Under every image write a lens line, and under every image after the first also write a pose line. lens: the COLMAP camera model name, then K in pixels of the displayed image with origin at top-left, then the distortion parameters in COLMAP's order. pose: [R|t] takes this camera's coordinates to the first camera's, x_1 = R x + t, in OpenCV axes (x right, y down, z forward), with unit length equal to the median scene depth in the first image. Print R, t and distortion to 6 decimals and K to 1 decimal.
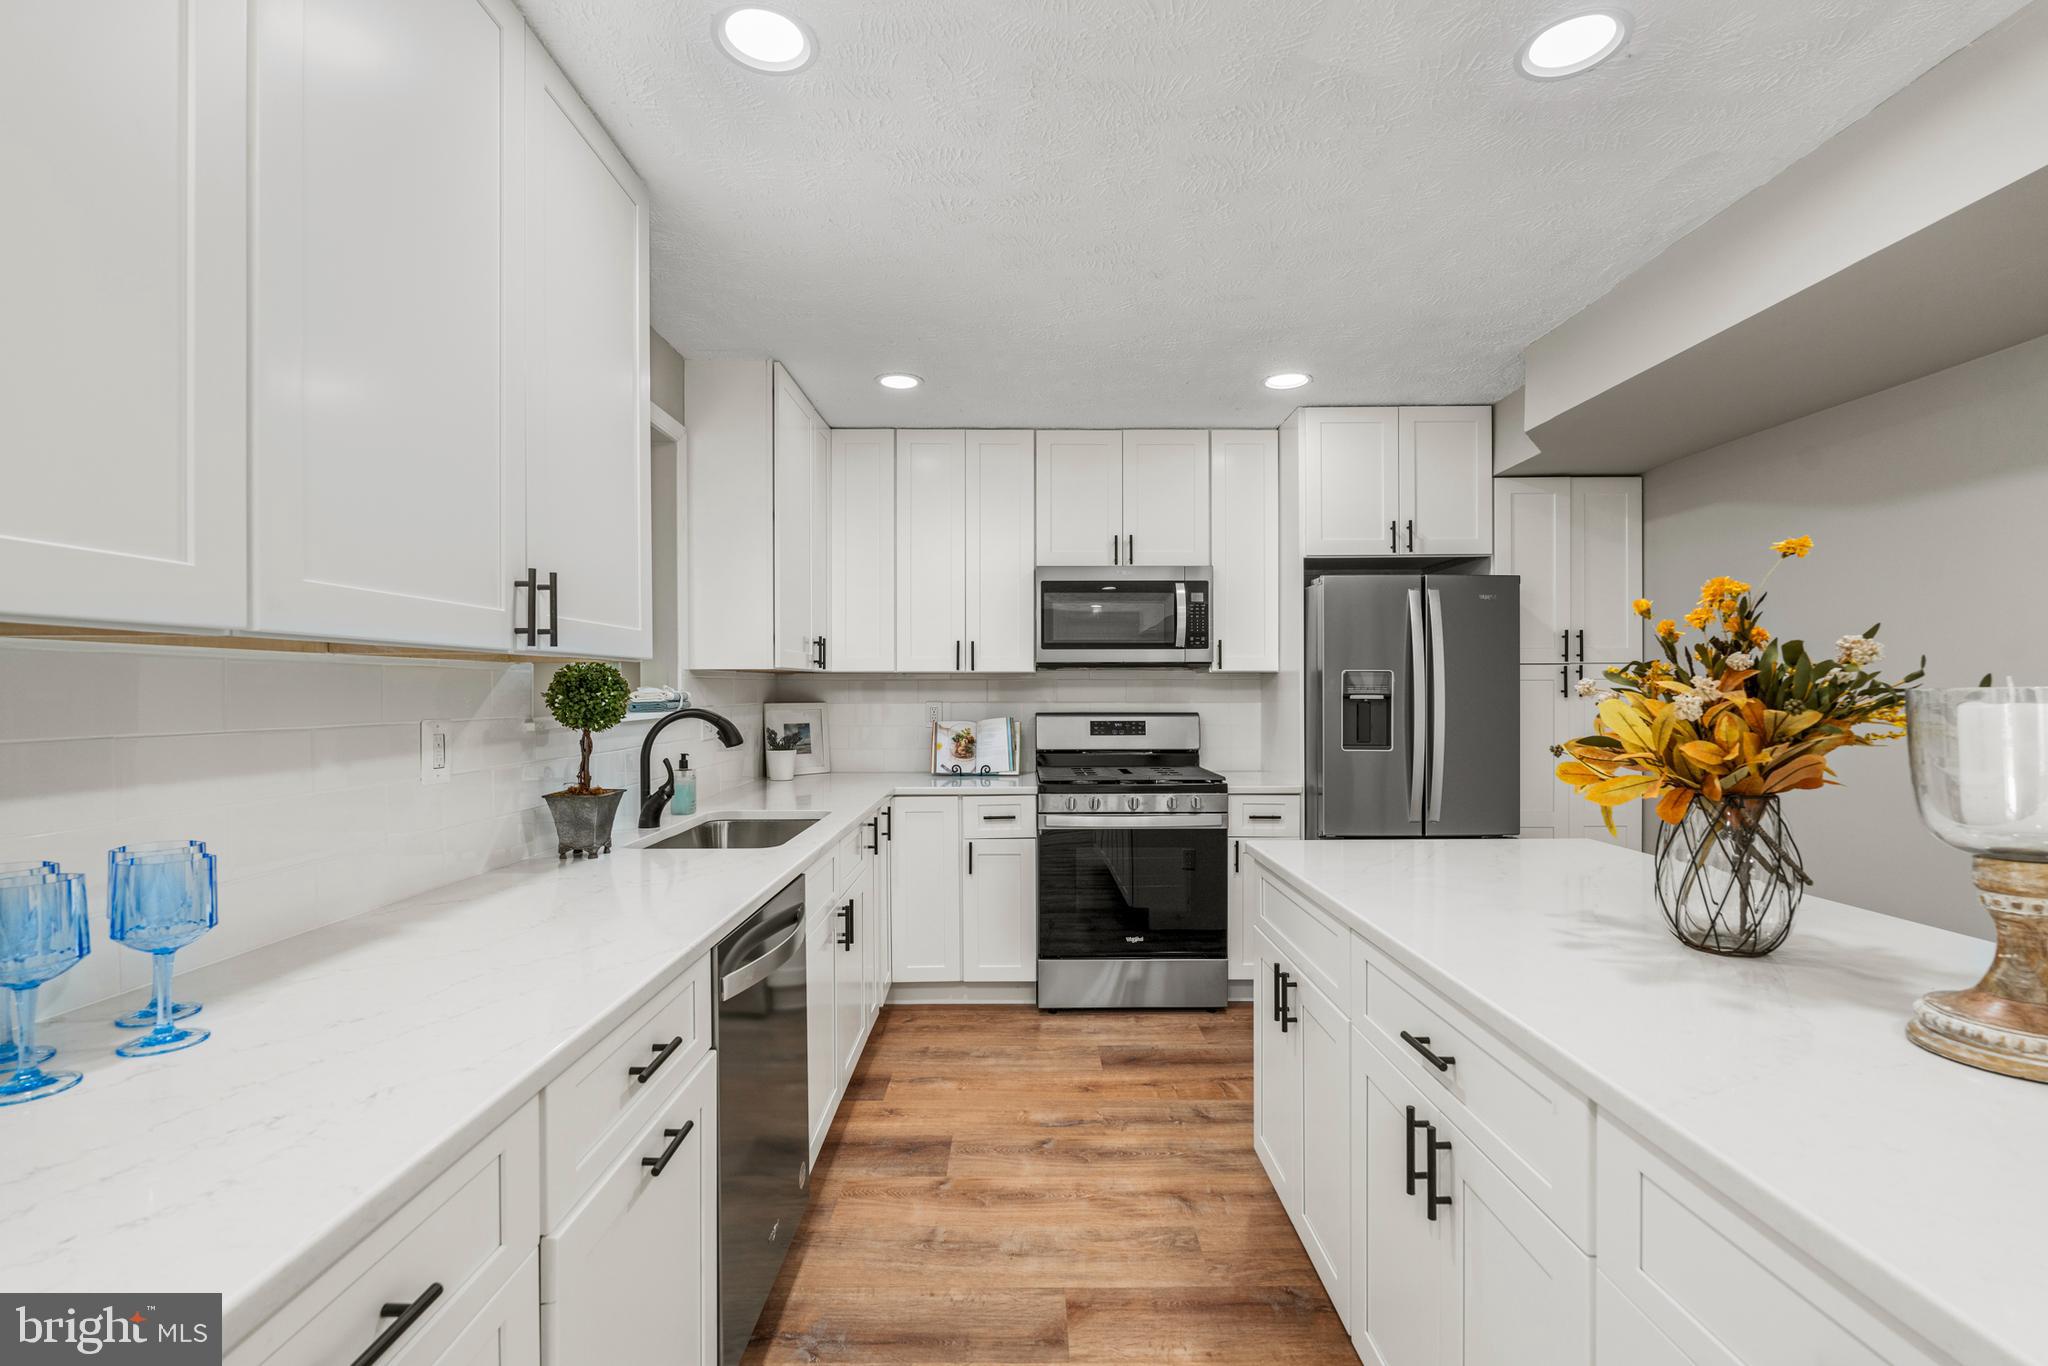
lens RADIAL K [[898.2, 0, 1028.3], [0, 898.2, 693.2], [0, 0, 1]] dist [-0.011170, 0.000471]
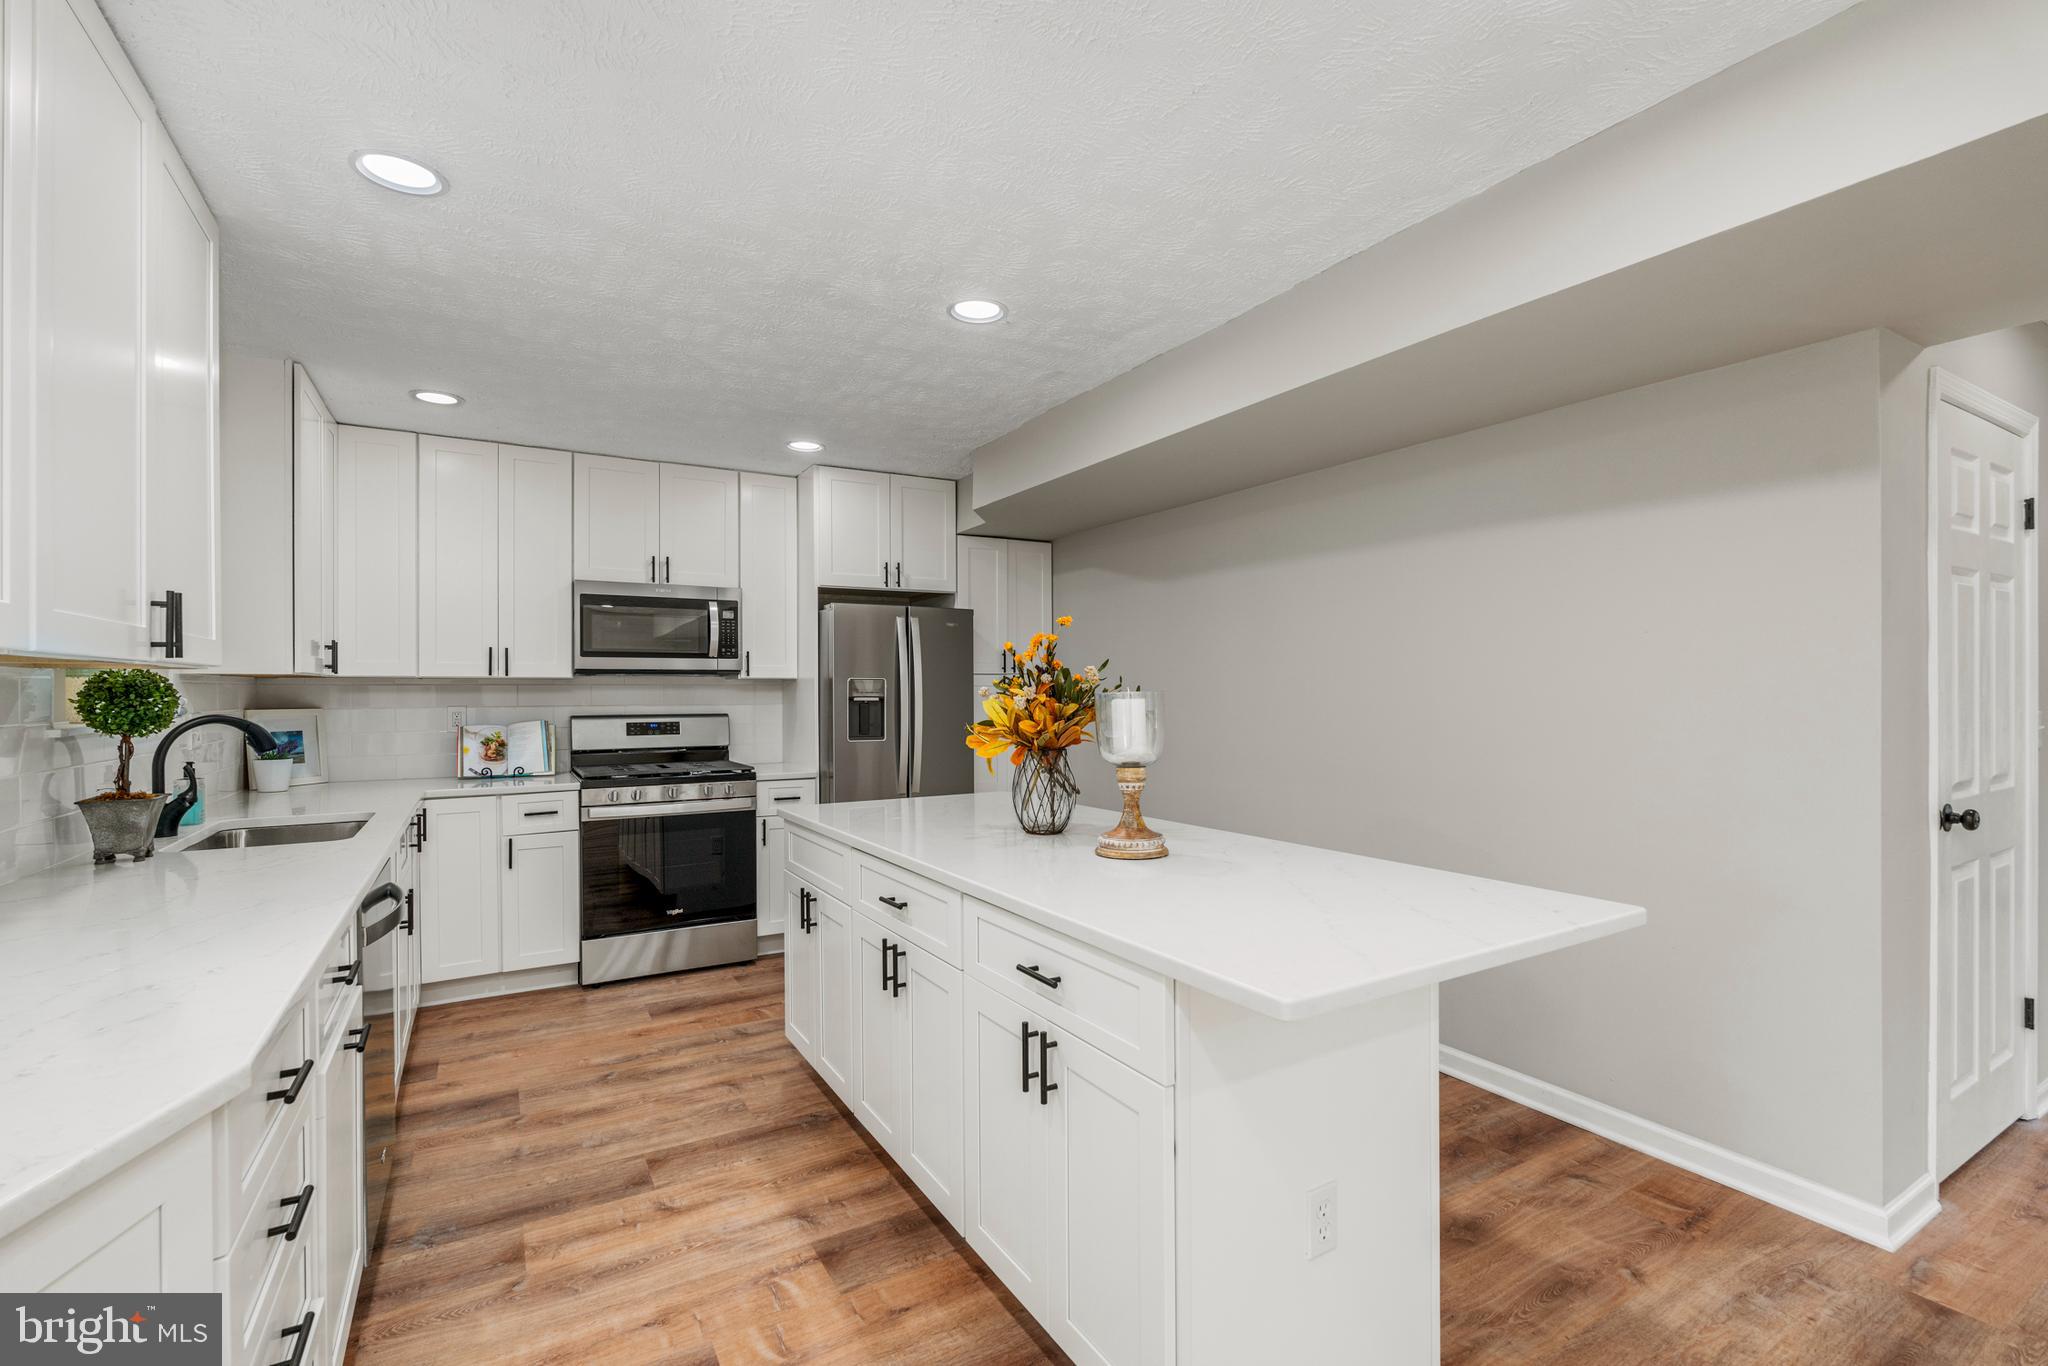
lens RADIAL K [[898.2, 0, 1028.3], [0, 898.2, 693.2], [0, 0, 1]] dist [-0.011170, 0.000471]
pose [[0.862283, -0.002606, 0.506420, -0.073845], [0.004642, 0.999985, -0.002759, 0.000495], [-0.506405, 0.004730, 0.862283, -0.226144]]
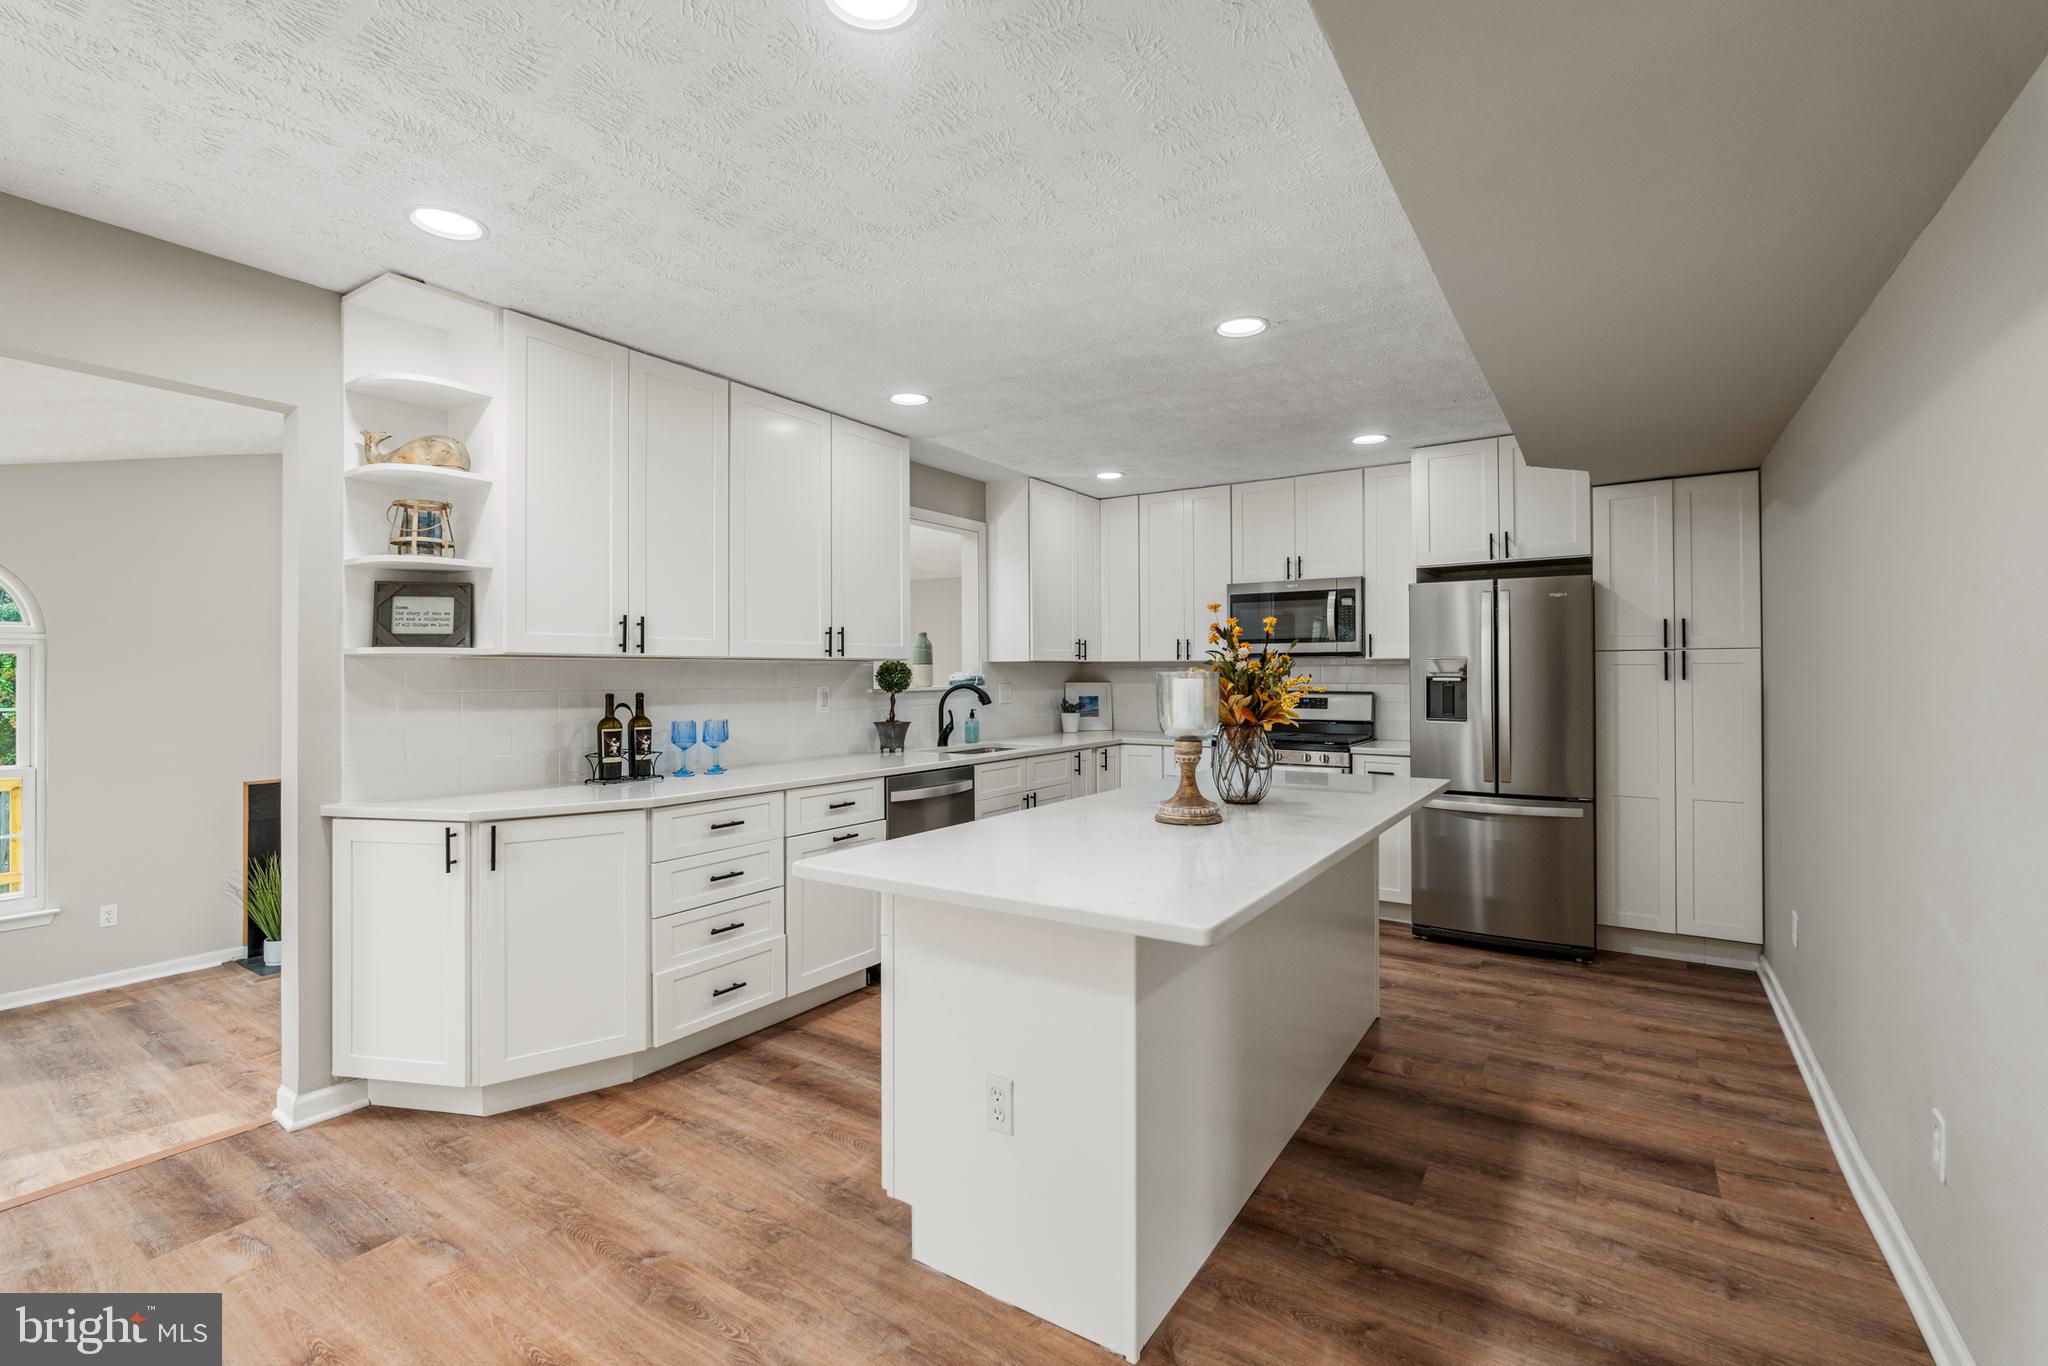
lens RADIAL K [[898.2, 0, 1028.3], [0, 898.2, 693.2], [0, 0, 1]] dist [-0.011170, 0.000471]
pose [[0.834614, 0.010739, -0.550731, 0.574211], [-0.000970, 0.999837, 0.018026, 0.001923], [0.550834, -0.014510, 0.834488, -0.364590]]
